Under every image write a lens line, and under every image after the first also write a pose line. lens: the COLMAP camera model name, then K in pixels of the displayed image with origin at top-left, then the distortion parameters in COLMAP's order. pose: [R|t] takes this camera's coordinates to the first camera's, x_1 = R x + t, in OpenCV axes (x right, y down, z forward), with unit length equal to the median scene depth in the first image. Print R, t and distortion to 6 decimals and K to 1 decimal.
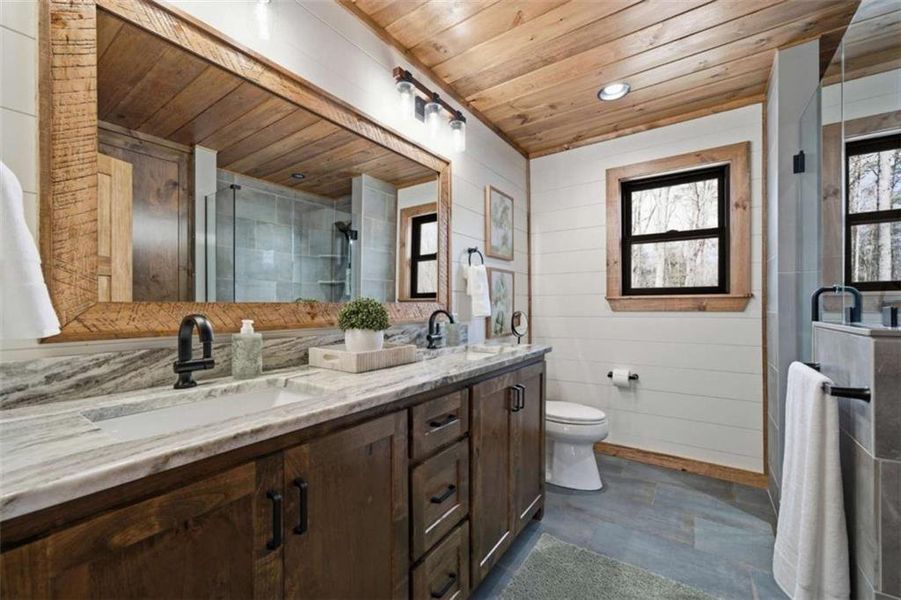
lens RADIAL K [[388.4, 0, 431.6], [0, 388.4, 301.4], [0, 0, 1]] dist [-0.001673, 0.010347]
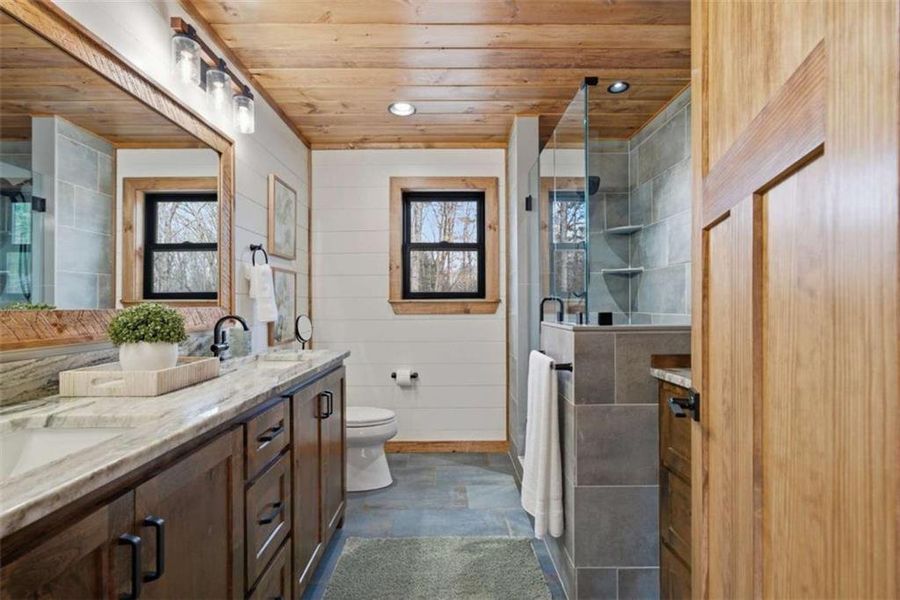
lens RADIAL K [[448.0, 0, 450.0], [0, 448.0, 300.0], [0, 0, 1]] dist [-0.017238, 0.031934]
pose [[0.813410, 0.004892, 0.581670, -0.150474], [-0.002299, 0.999984, -0.005195, -0.009329], [-0.581686, 0.002888, 0.813409, -0.080174]]
